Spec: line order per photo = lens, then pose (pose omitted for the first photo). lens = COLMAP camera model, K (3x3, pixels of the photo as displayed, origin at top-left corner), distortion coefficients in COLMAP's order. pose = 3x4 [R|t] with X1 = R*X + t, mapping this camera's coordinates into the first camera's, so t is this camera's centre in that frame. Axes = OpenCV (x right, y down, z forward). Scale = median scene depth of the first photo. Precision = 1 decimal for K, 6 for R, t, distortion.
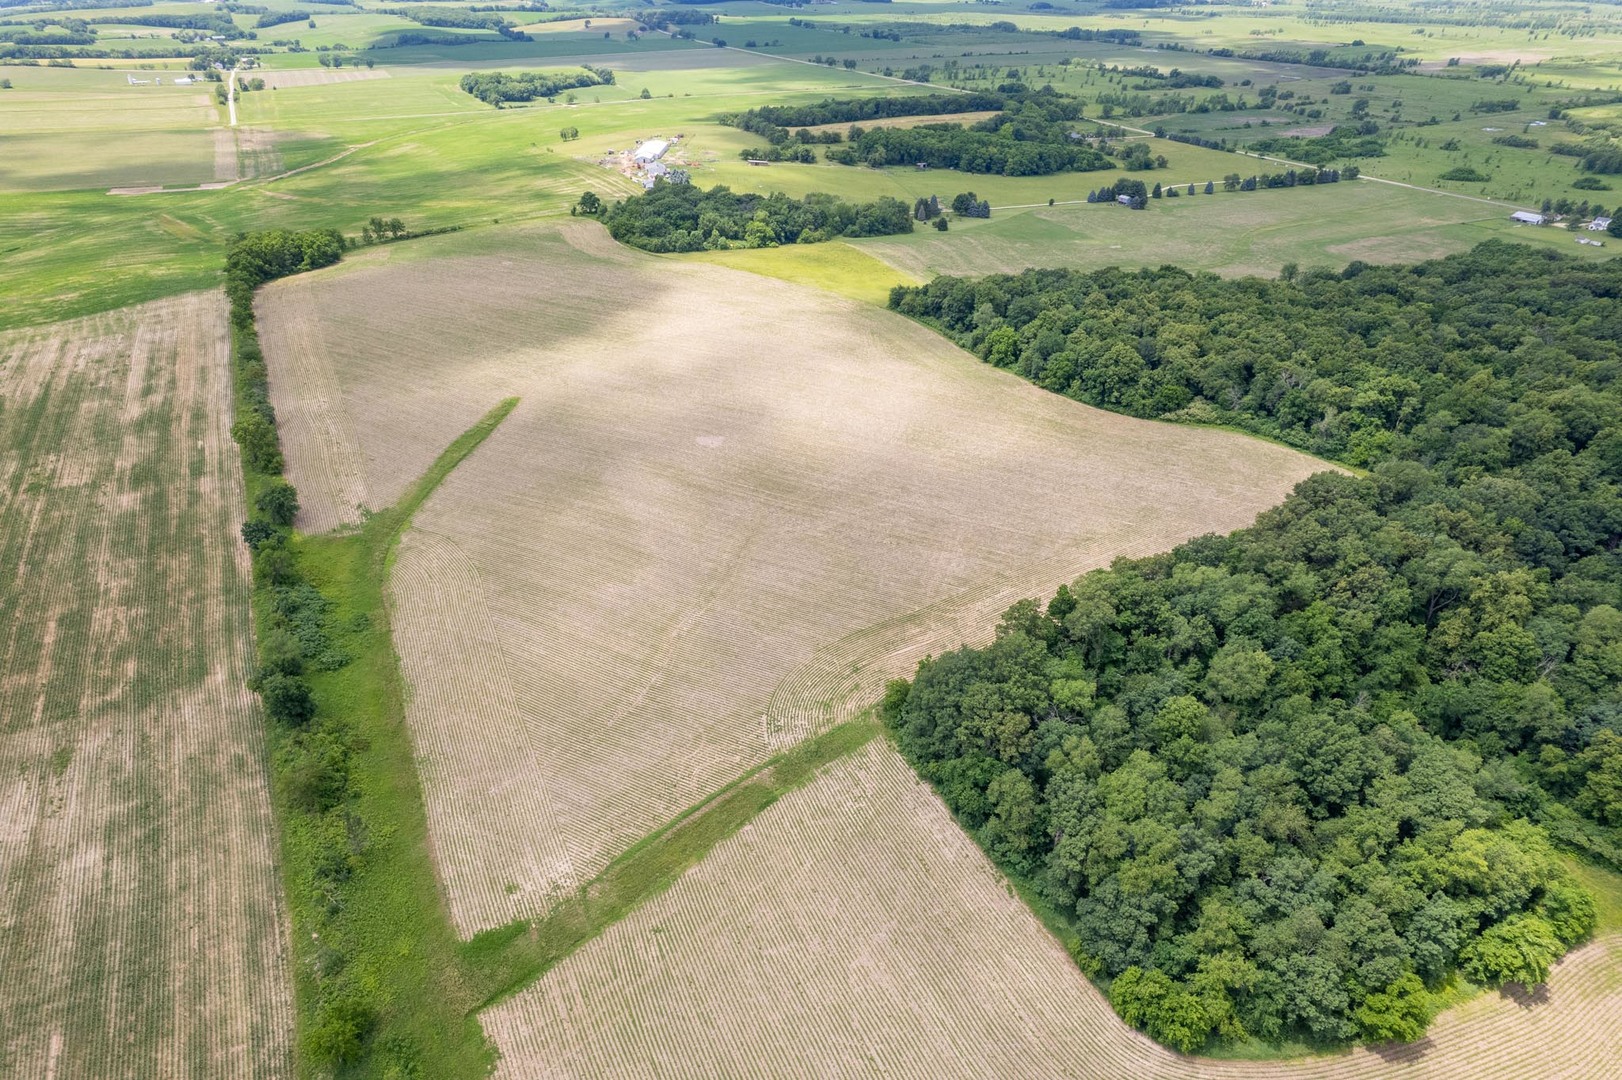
lens RADIAL K [[1055.1, 0, 818.8], [0, 1055.1, 540.2], [0, 0, 1]] dist [-0.079665, 0.072395]
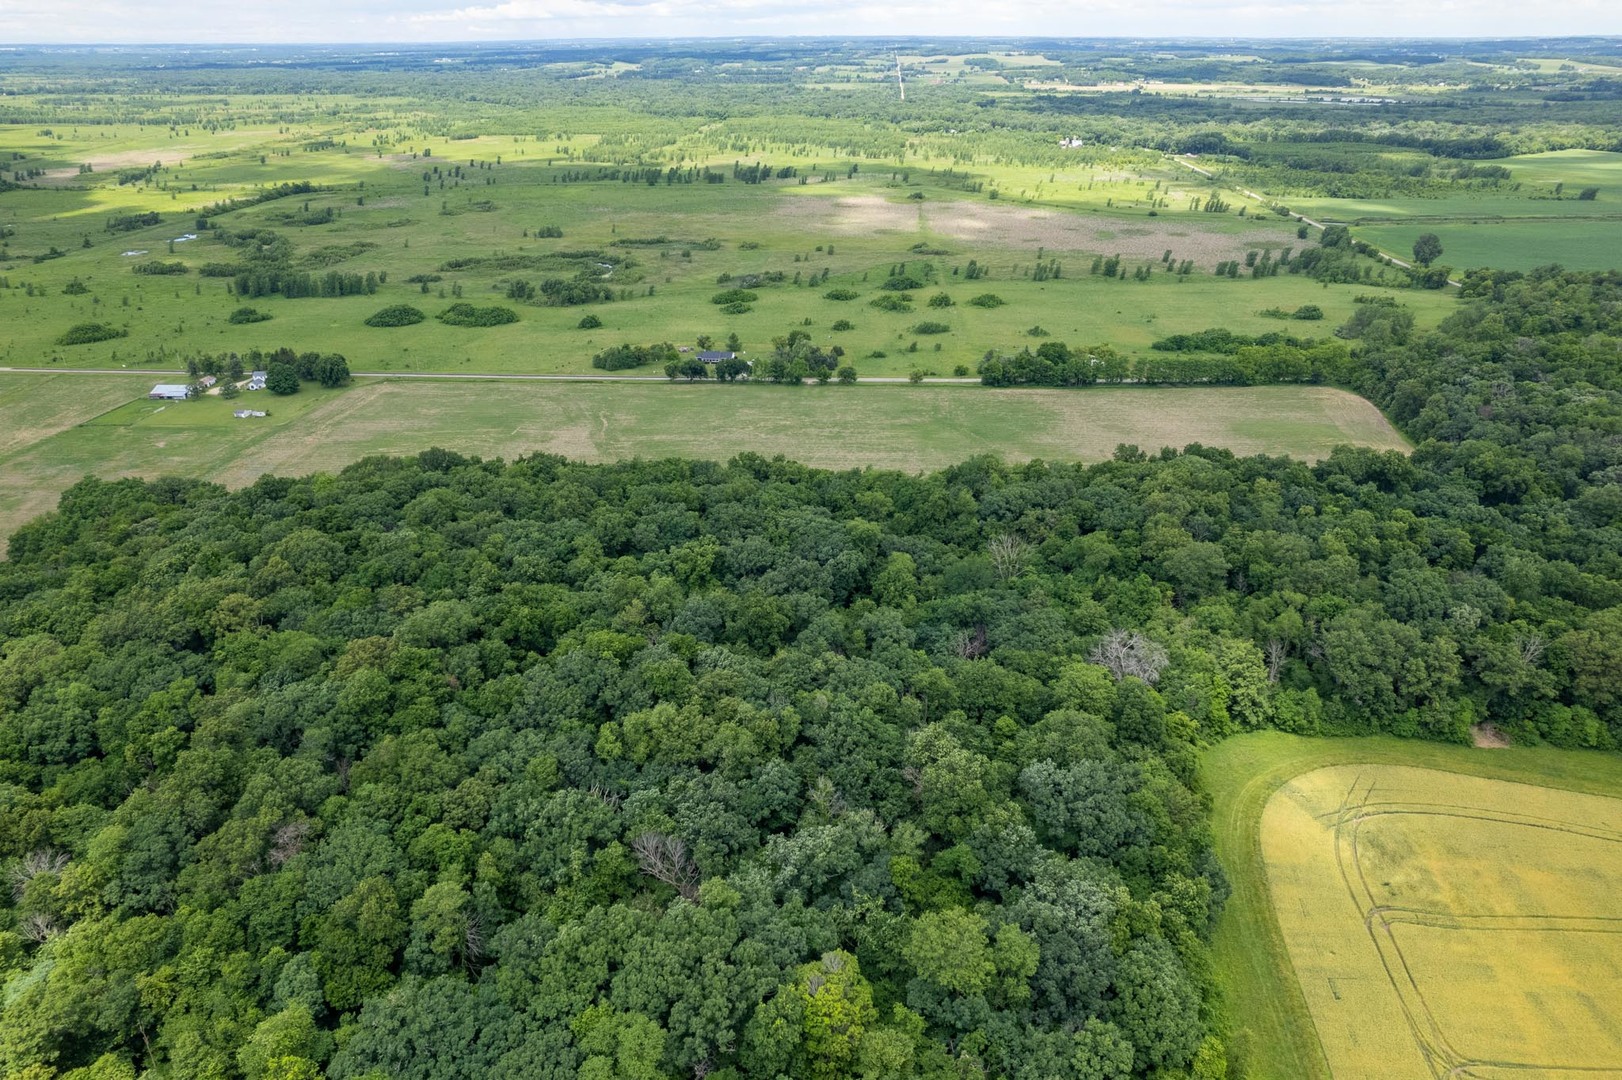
lens RADIAL K [[1039.7, 0, 817.1], [0, 1039.7, 543.9], [0, 0, 1]] dist [-0.075027, 0.062901]
pose [[0.499043, -0.378597, 0.779500, 0.230876], [0.426864, 0.890213, 0.159087, -0.100620], [-0.754150, 0.253350, 0.605864, 0.182344]]
